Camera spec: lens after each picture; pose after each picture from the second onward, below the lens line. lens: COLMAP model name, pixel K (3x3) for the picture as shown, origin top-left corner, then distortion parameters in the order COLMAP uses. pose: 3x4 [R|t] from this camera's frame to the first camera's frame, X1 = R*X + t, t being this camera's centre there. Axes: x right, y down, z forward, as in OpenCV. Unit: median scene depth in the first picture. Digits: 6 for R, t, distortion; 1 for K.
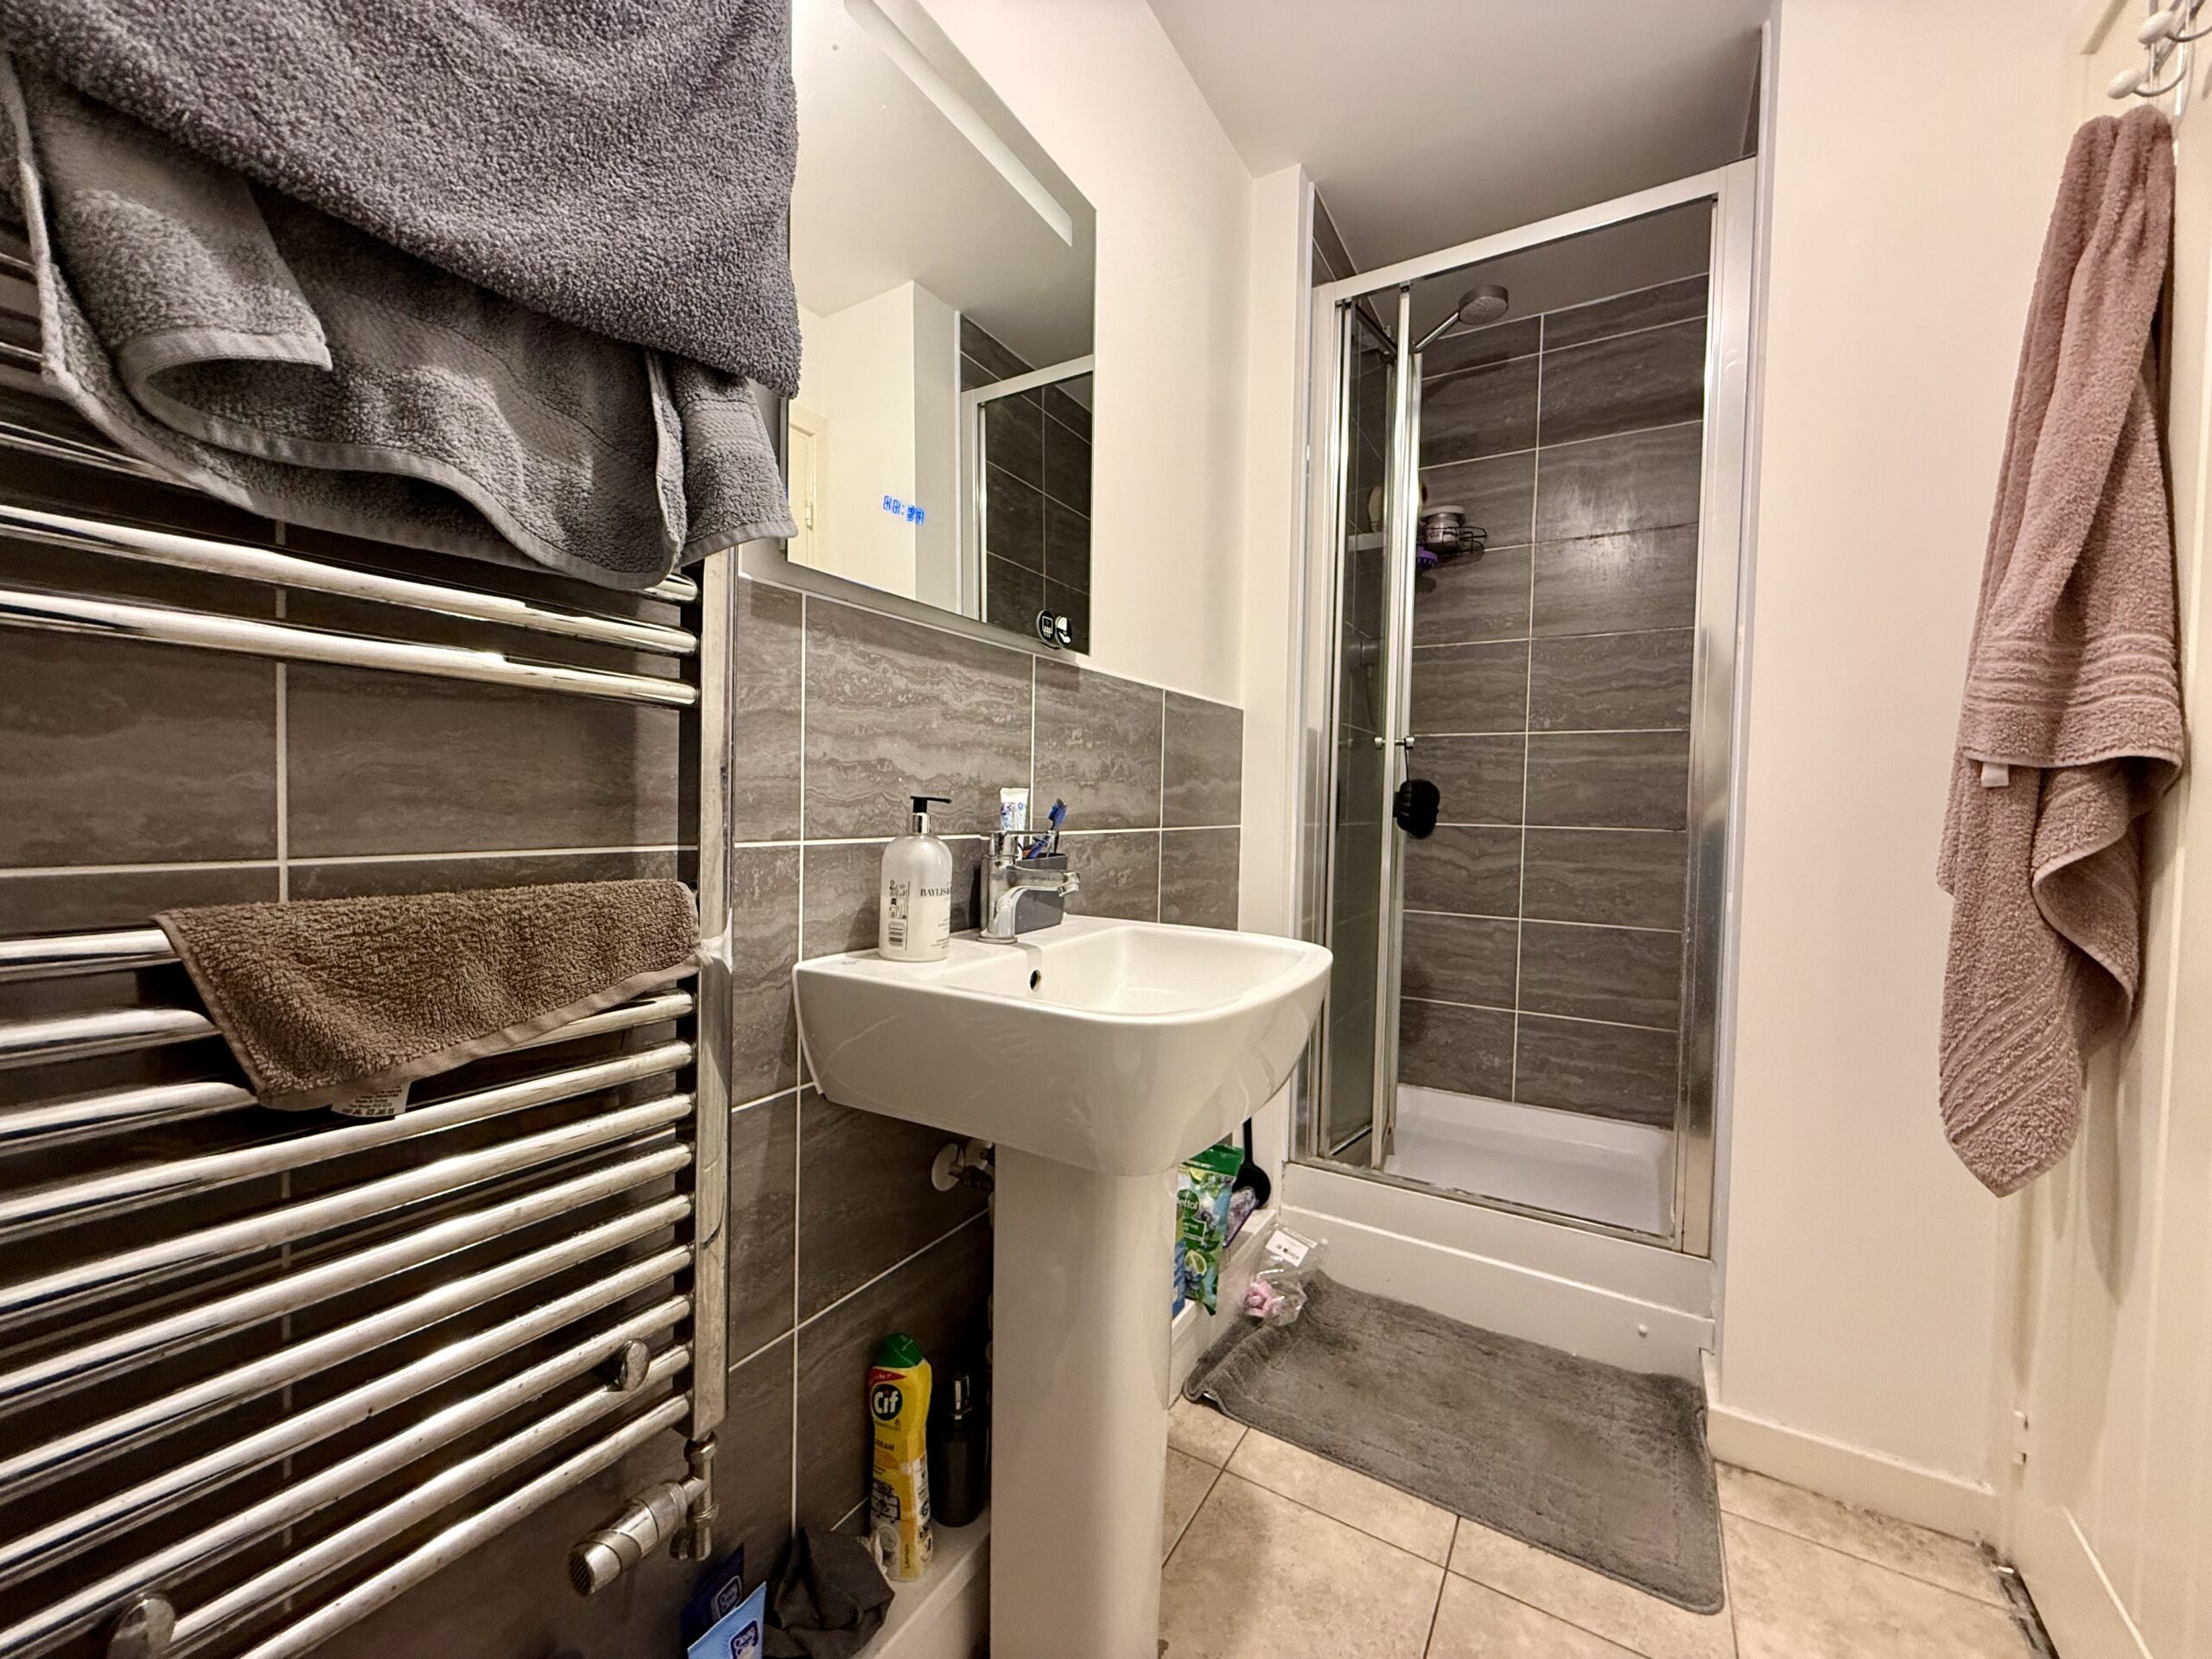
lens RADIAL K [[878.2, 0, 1098.5], [0, 878.2, 826.4], [0, 0, 1]] dist [0.000771, 0.000429]
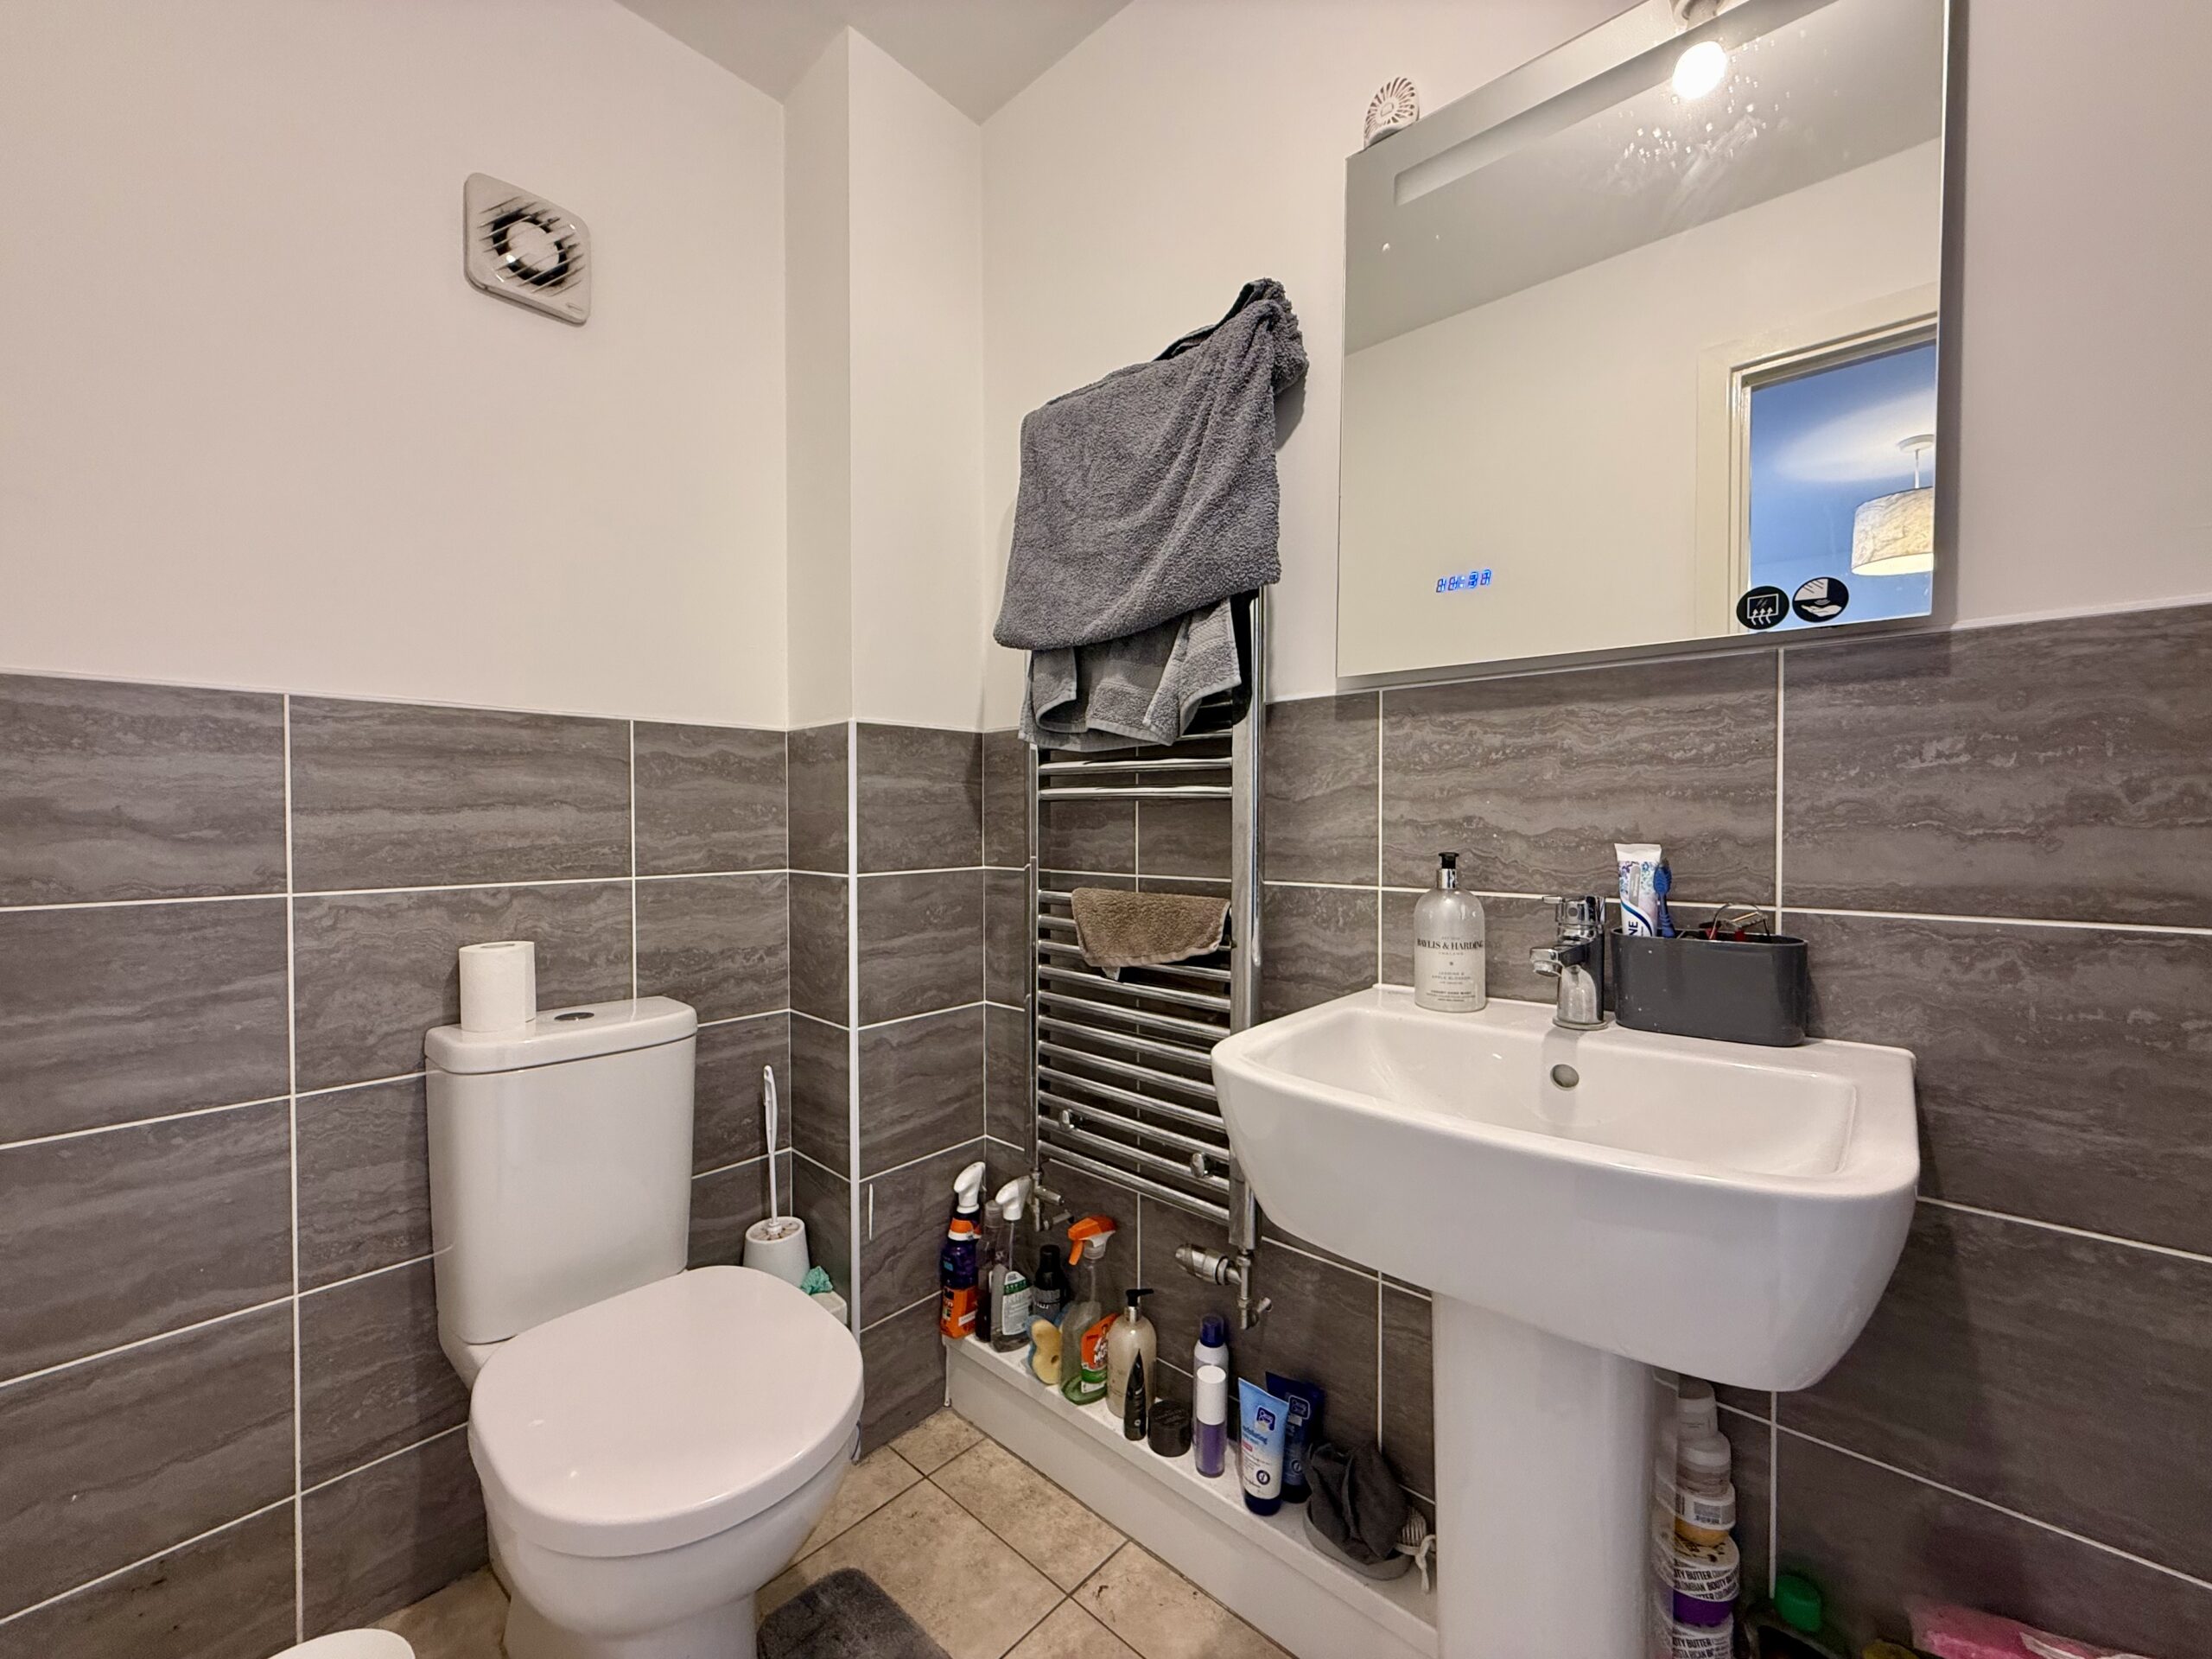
lens RADIAL K [[878.2, 0, 1099.1], [0, 878.2, 833.4], [0, 0, 1]] dist [0.000771, 0.000429]
pose [[-0.188149, -0.005391, -0.982126, 0.943145], [-0.030127, 0.999546, 0.000285, -0.046583], [0.981678, 0.029642, -0.188226, 0.817465]]
